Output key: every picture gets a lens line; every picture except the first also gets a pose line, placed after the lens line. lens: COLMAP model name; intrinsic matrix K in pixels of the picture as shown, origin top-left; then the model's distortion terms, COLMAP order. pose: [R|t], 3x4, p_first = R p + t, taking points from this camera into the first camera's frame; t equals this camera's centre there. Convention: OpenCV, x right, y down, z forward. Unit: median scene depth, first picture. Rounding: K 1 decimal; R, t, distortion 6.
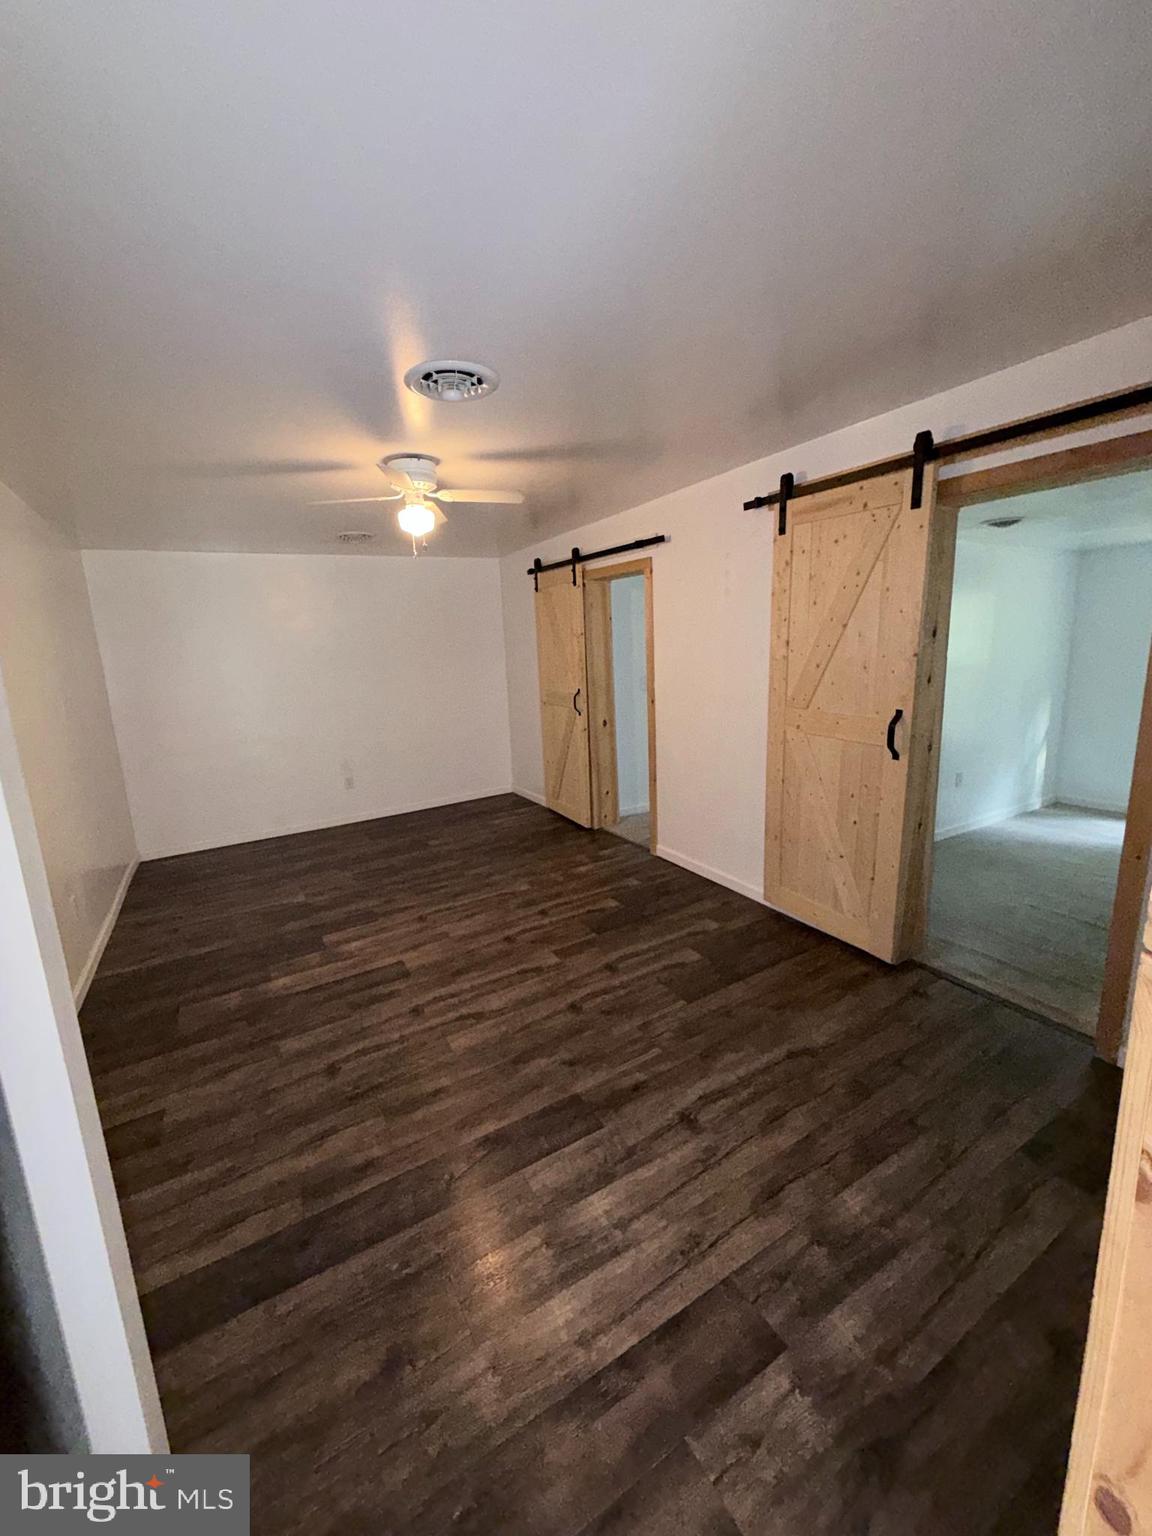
lens RADIAL K [[610.9, 0, 581.3], [0, 610.9, 761.5], [0, 0, 1]] dist [0.005697, -0.001180]
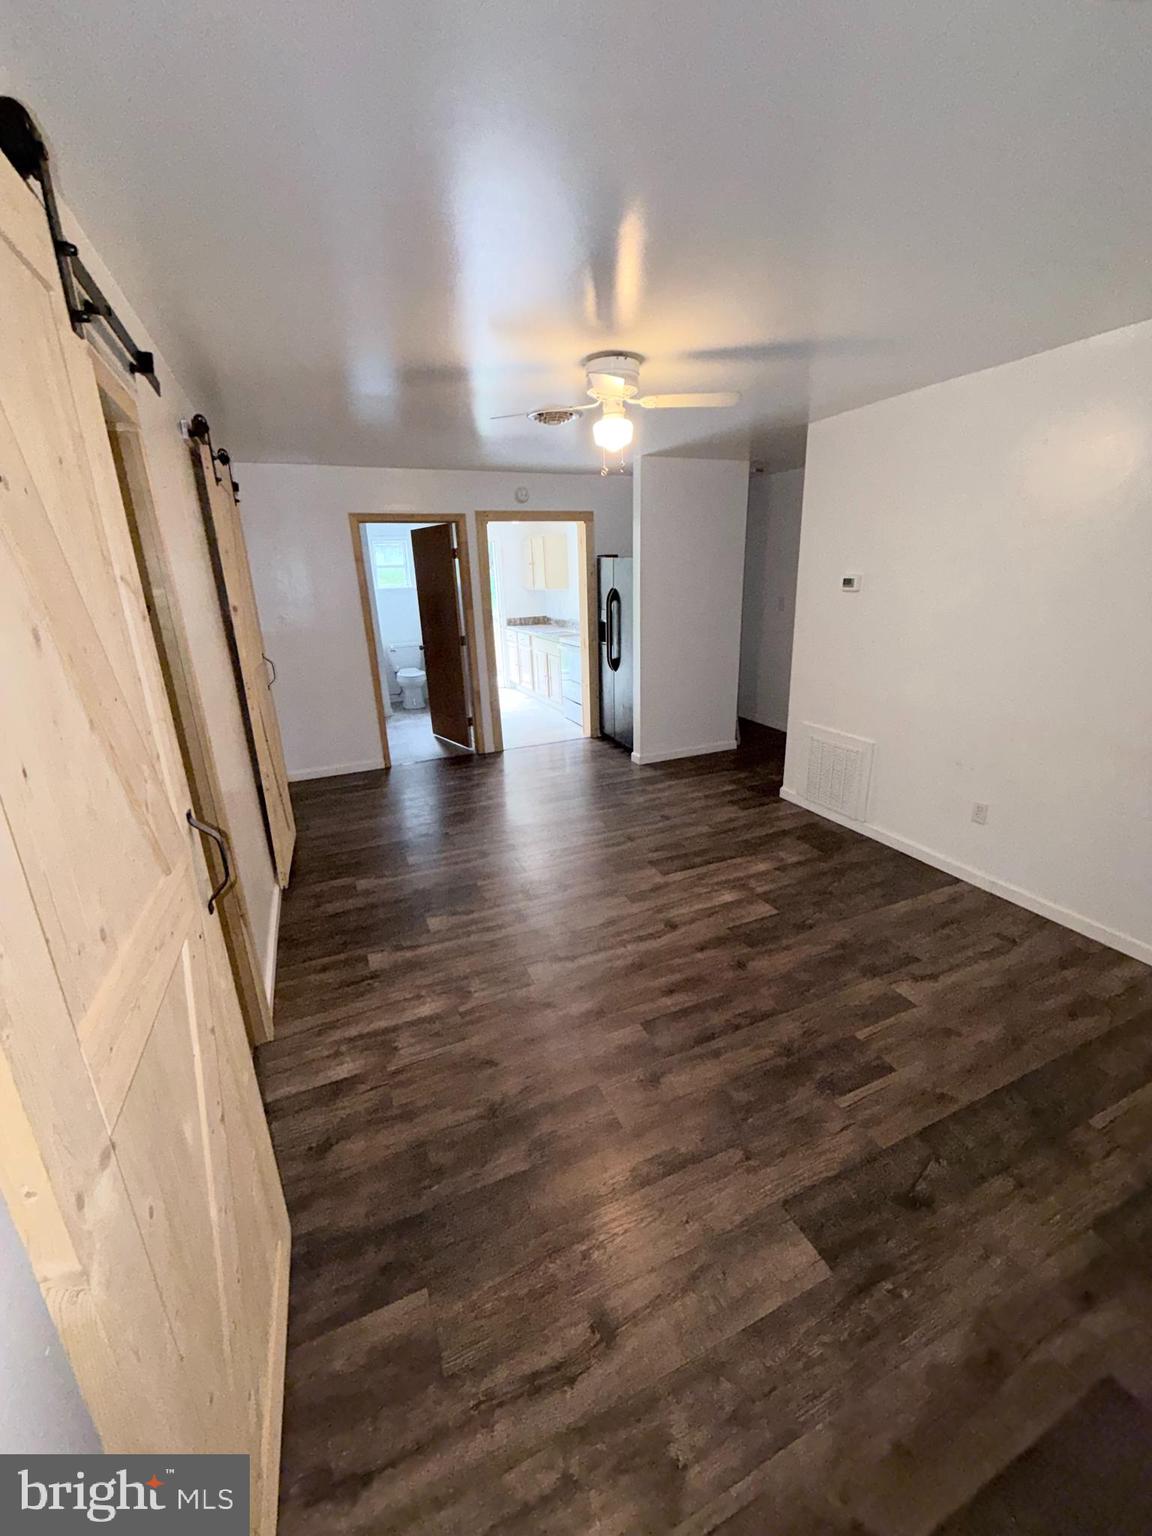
lens RADIAL K [[610.9, 0, 574.5], [0, 610.9, 767.1], [0, 0, 1]] dist [0.005697, -0.001180]
pose [[-0.989559, 0.040312, 0.138377, -0.216708], [0.102164, 0.873407, 0.476154, -0.268943], [-0.101665, 0.485319, -0.868406, 1.361480]]
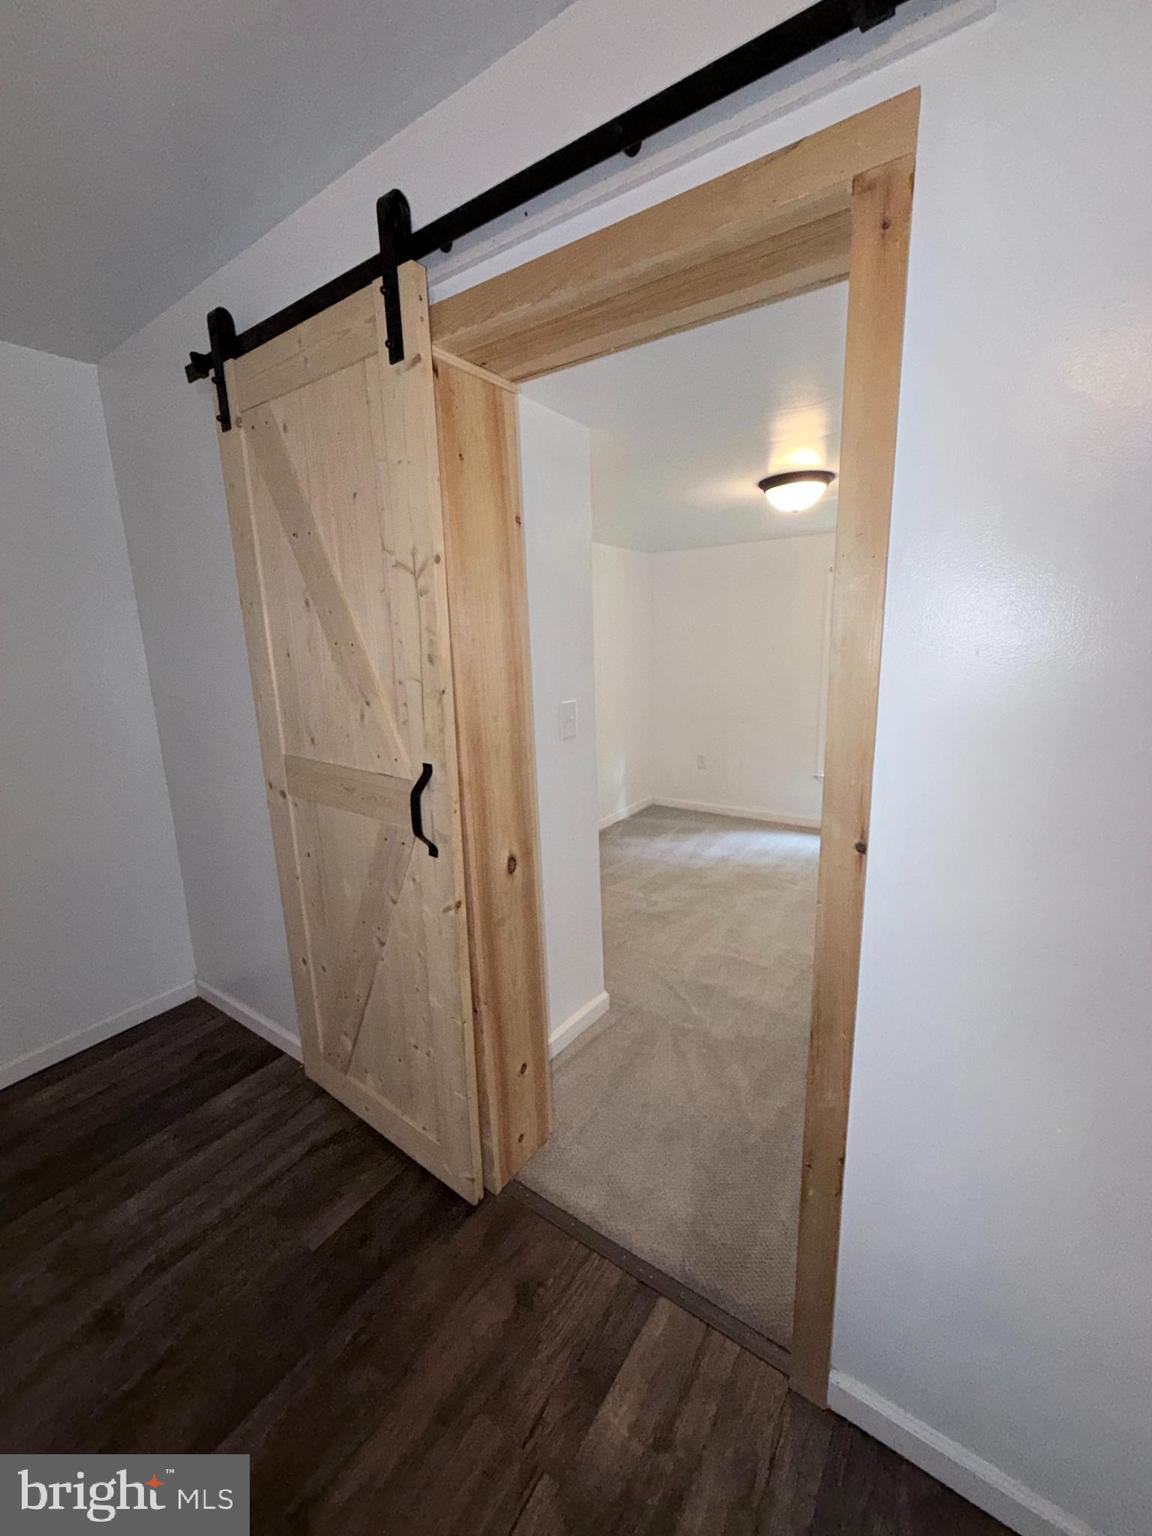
lens RADIAL K [[610.9, 0, 573.4], [0, 610.9, 765.2], [0, 0, 1]] dist [0.005697, -0.001180]
pose [[0.911232, -0.070930, 0.405740, -0.064852], [0.070492, 0.997383, 0.016045, -0.136943], [-0.405817, 0.013981, 0.913848, 0.832598]]
